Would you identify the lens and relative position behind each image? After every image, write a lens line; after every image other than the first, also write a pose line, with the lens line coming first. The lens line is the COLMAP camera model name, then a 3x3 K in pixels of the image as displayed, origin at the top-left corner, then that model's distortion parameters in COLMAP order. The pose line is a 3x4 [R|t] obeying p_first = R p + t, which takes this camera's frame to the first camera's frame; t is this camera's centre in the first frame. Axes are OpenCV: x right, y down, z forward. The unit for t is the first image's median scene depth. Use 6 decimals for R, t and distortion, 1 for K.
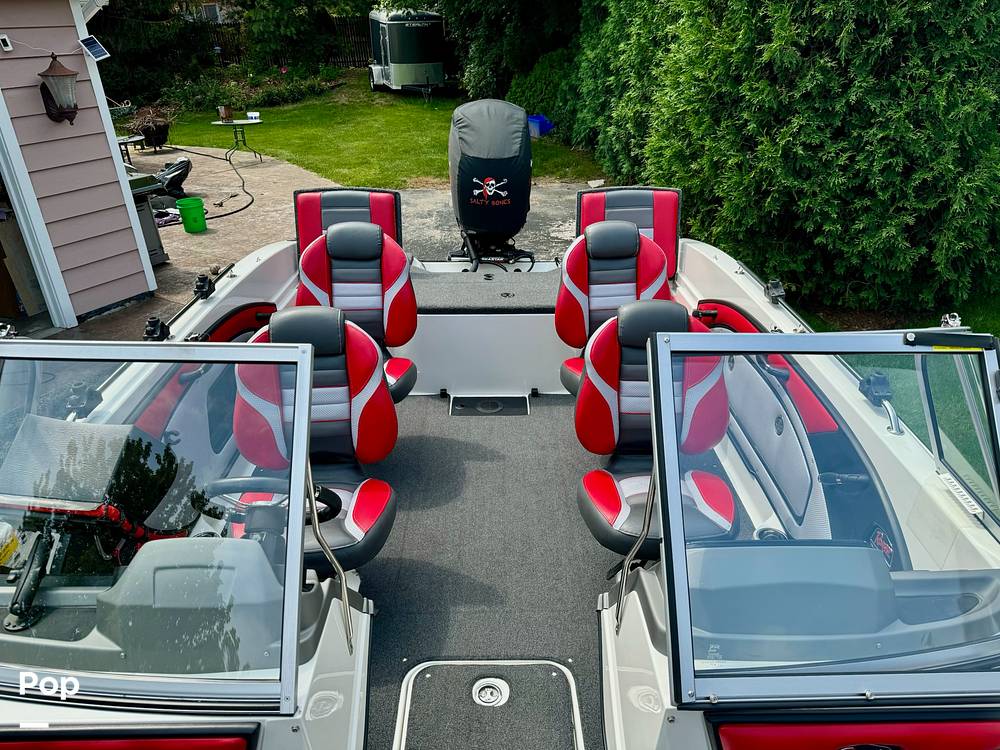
lens RADIAL K [[707.3, 0, 502.3], [0, 707.3, 380.5], [0, 0, 1]] dist [0.028609, -0.039429]
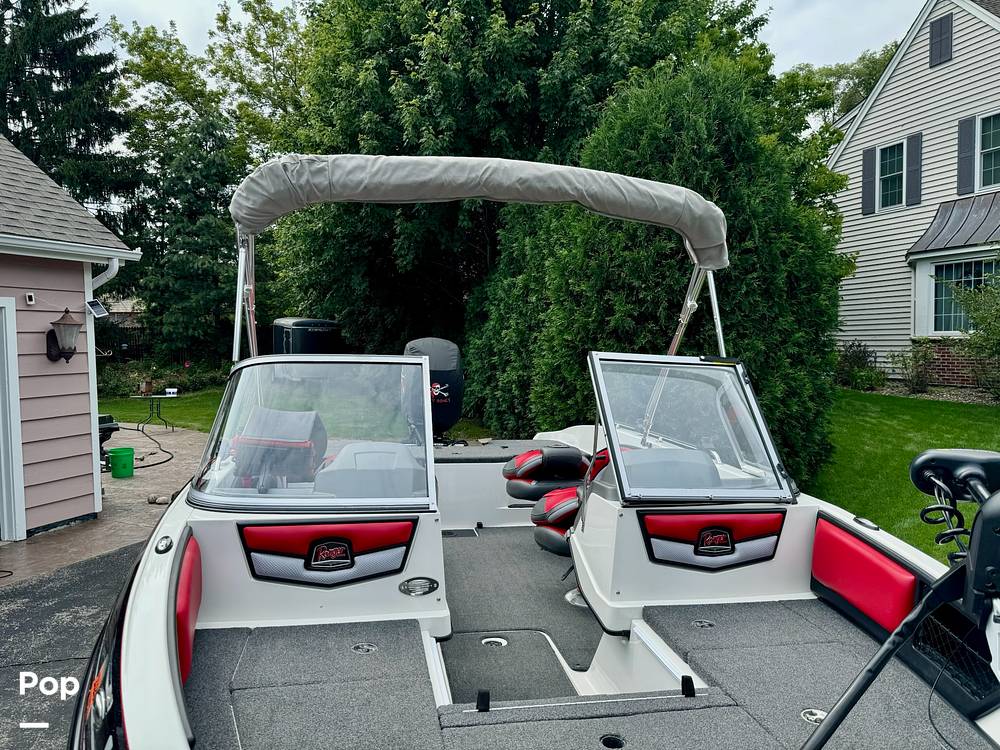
lens RADIAL K [[707.3, 0, 493.5], [0, 707.3, 375.7], [0, 0, 1]] dist [0.028609, -0.039429]
pose [[0.985898, 0.017890, 0.166386, -0.095719], [0.052288, 0.911558, -0.407833, 0.190135], [-0.158966, 0.410782, 0.897768, -0.189022]]
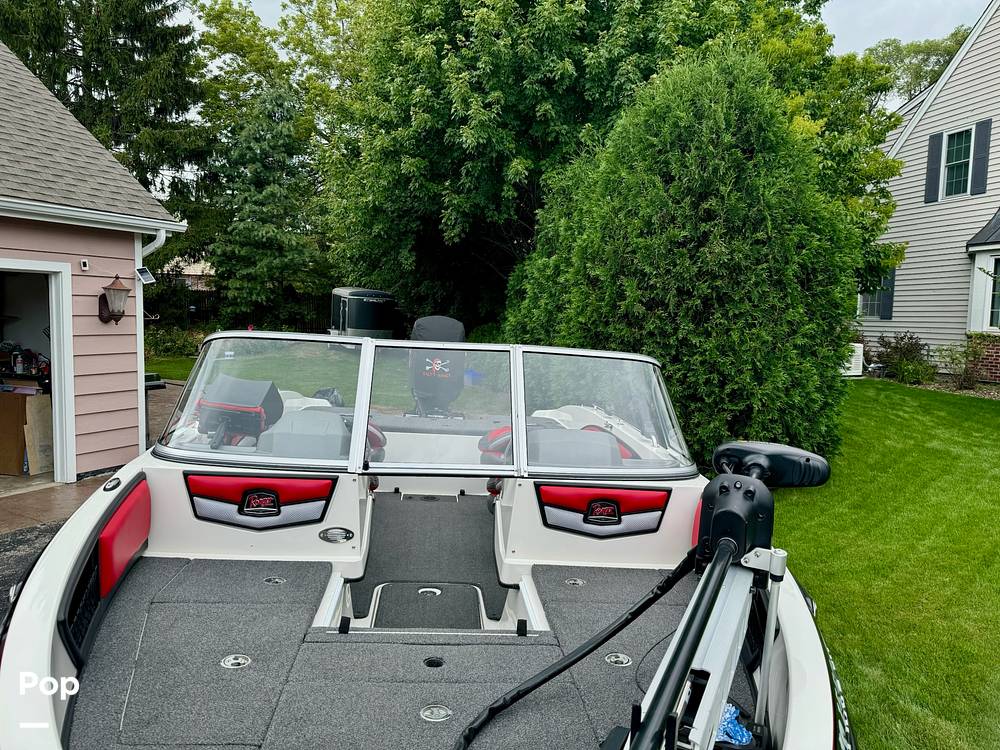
lens RADIAL K [[707.3, 0, 500.3], [0, 707.3, 373.6], [0, 0, 1]] dist [0.028609, -0.039429]
pose [[0.994488, 0.058575, 0.086968, -0.008280], [-0.021416, 0.925401, -0.378384, 0.209360], [-0.102644, 0.374436, 0.921554, -0.256627]]
